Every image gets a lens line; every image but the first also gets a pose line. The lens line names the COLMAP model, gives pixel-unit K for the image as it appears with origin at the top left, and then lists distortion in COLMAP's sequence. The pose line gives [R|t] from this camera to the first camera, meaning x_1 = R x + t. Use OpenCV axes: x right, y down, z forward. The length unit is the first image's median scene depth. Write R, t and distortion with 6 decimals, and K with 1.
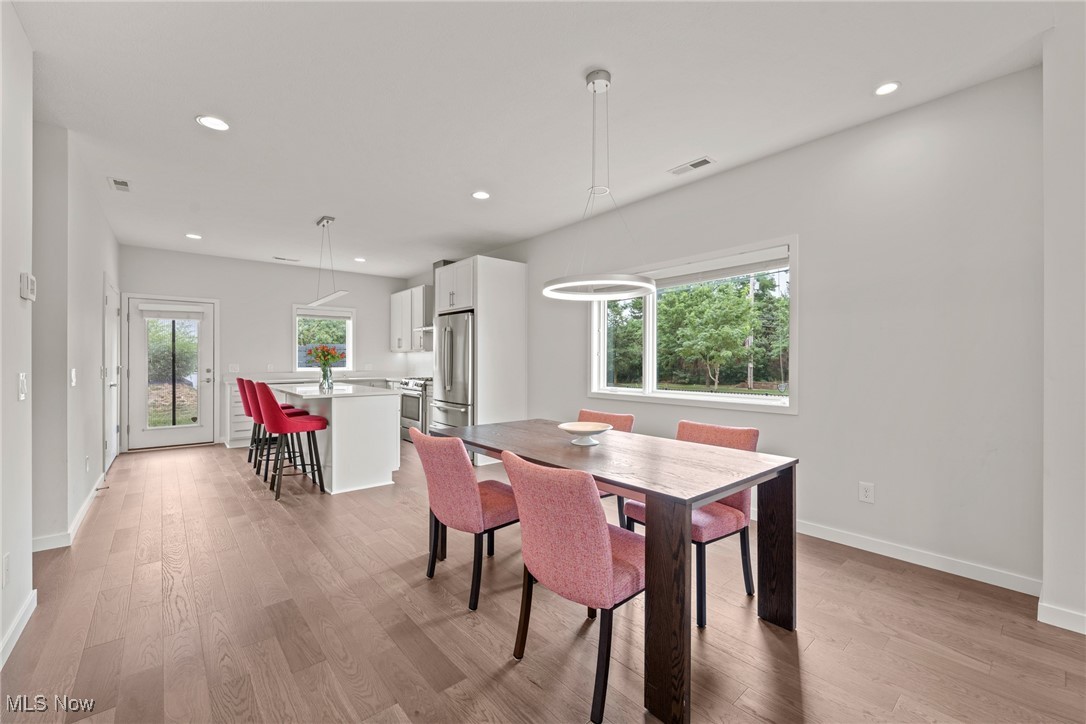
lens RADIAL K [[450.4, 0, 543.0], [0, 450.4, 362.0], [0, 0, 1]] dist [0.018525, -0.000032]
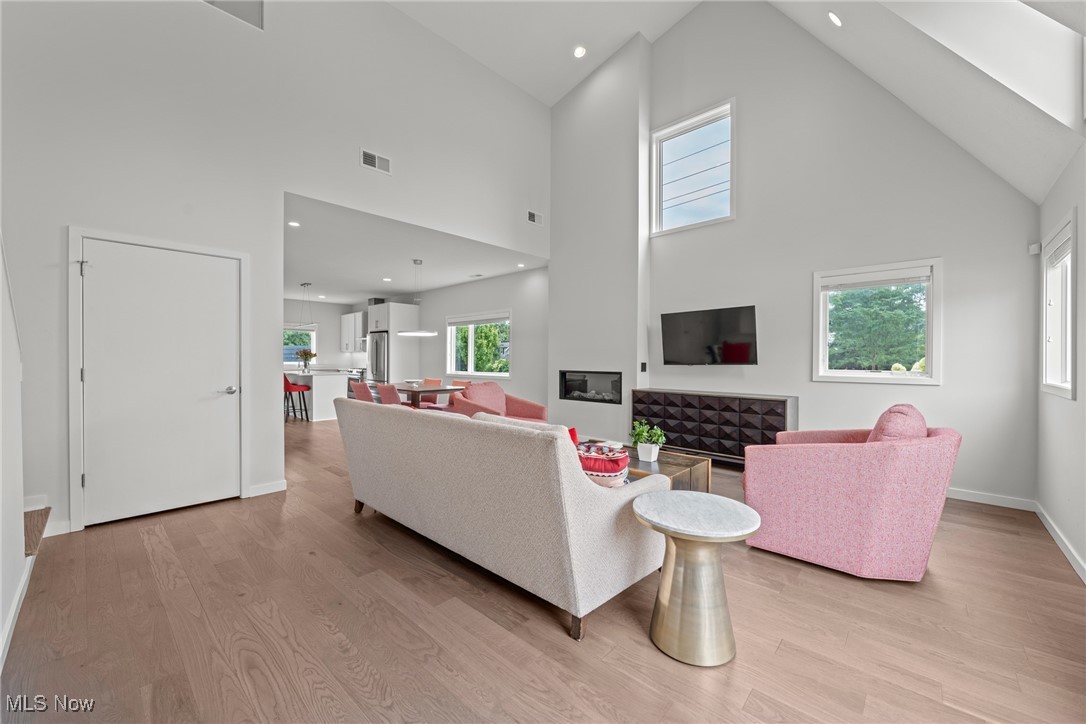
lens RADIAL K [[417.6, 0, 538.2], [0, 417.6, 360.1], [0, 0, 1]] dist [-0.000218, -0.000030]
pose [[0.992913, 0.001620, 0.118834, 0.236654], [-0.001948, 0.999995, 0.002642, 0.000284], [-0.118829, -0.002854, 0.992911, -0.728135]]
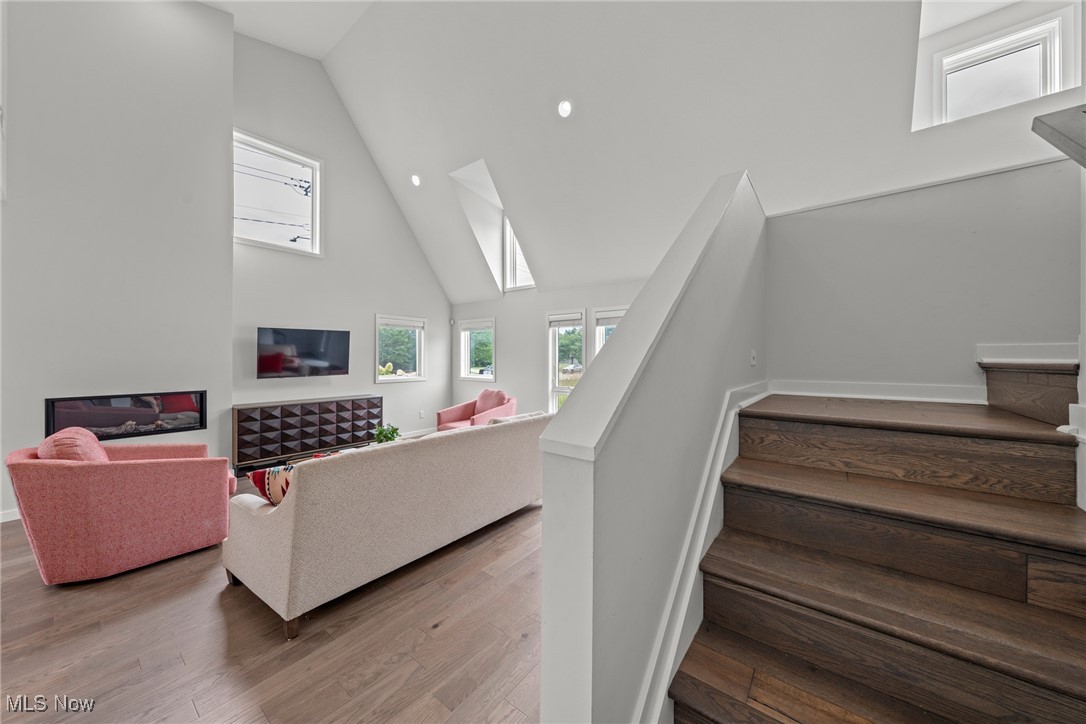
lens RADIAL K [[368.8, 0, 541.8], [0, 368.8, 361.2], [0, 0, 1]] dist [-0.001043, 0.000310]
pose [[-0.207263, -0.008097, 0.978252, -0.281578], [0.001897, 0.999961, 0.008678, -0.030886], [-0.978283, 0.003654, -0.207239, -0.289595]]
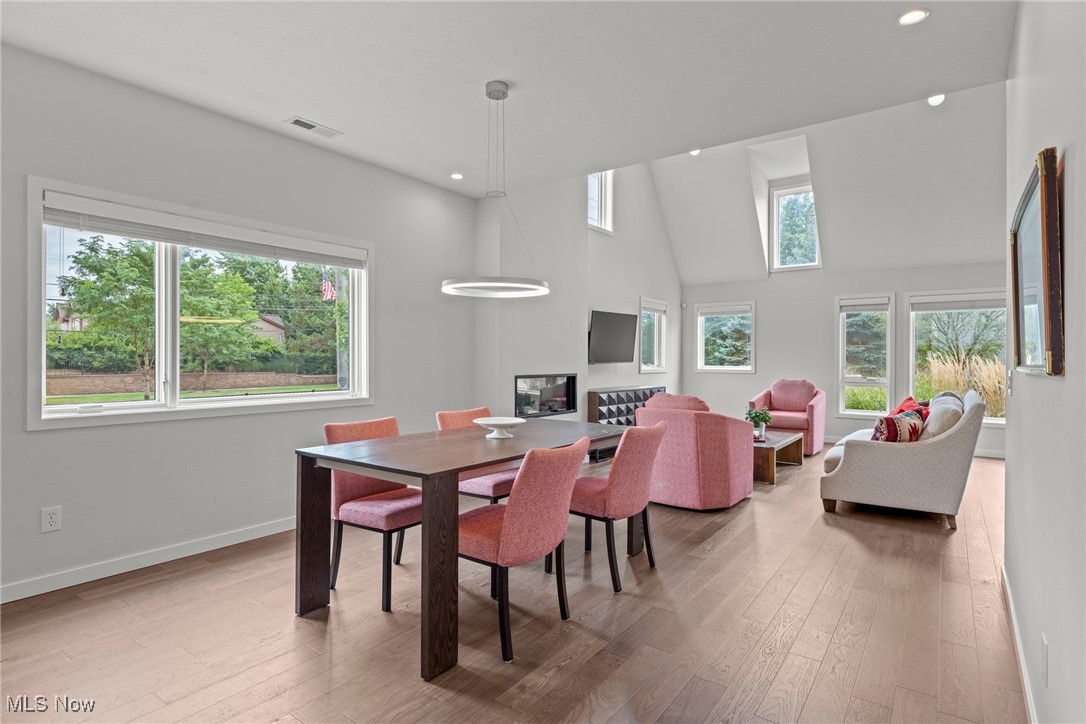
lens RADIAL K [[563.7, 0, 540.8], [0, 563.7, 352.6], [0, 0, 1]] dist [0.001226, -0.000720]
pose [[-0.229645, 0.008725, 0.973235, -0.490160], [-0.002872, 0.999949, -0.009642, 0.000623], [-0.973270, -0.005009, -0.229608, 0.503617]]
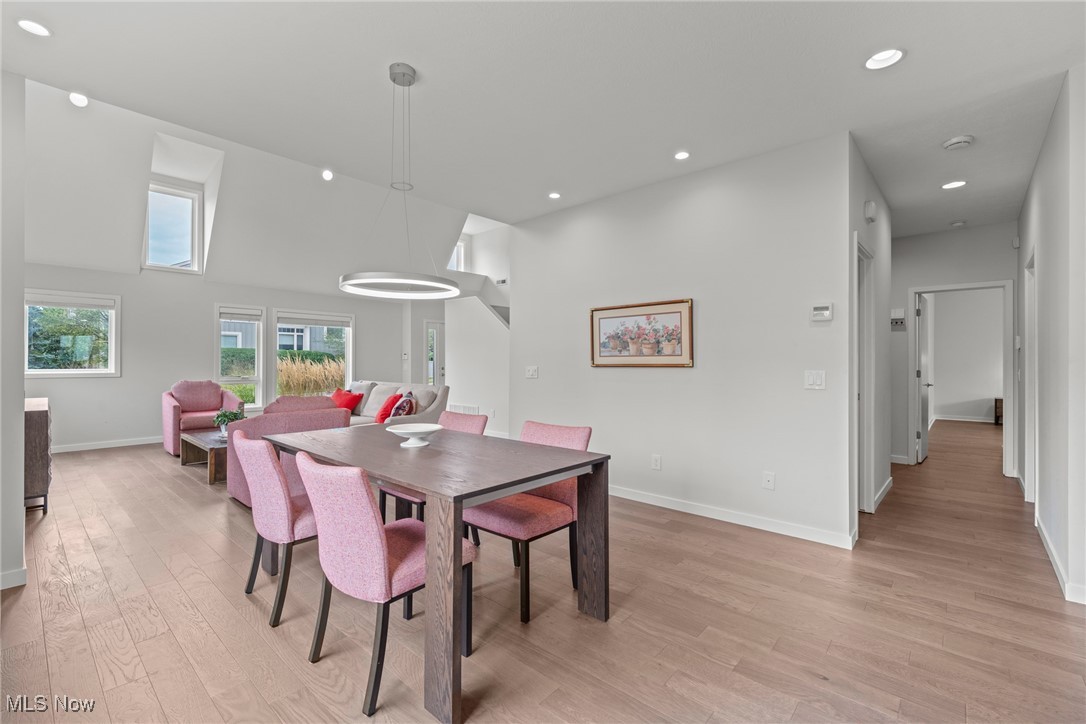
lens RADIAL K [[470.2, 0, 543.0], [0, 470.2, 362.0], [0, 0, 1]] dist [-0.001413, -0.000284]
pose [[-0.990319, -0.001725, -0.138796, -0.016896], [-0.002111, 0.999994, 0.002631, -0.000299], [0.138791, 0.002898, -0.990318, 0.855722]]
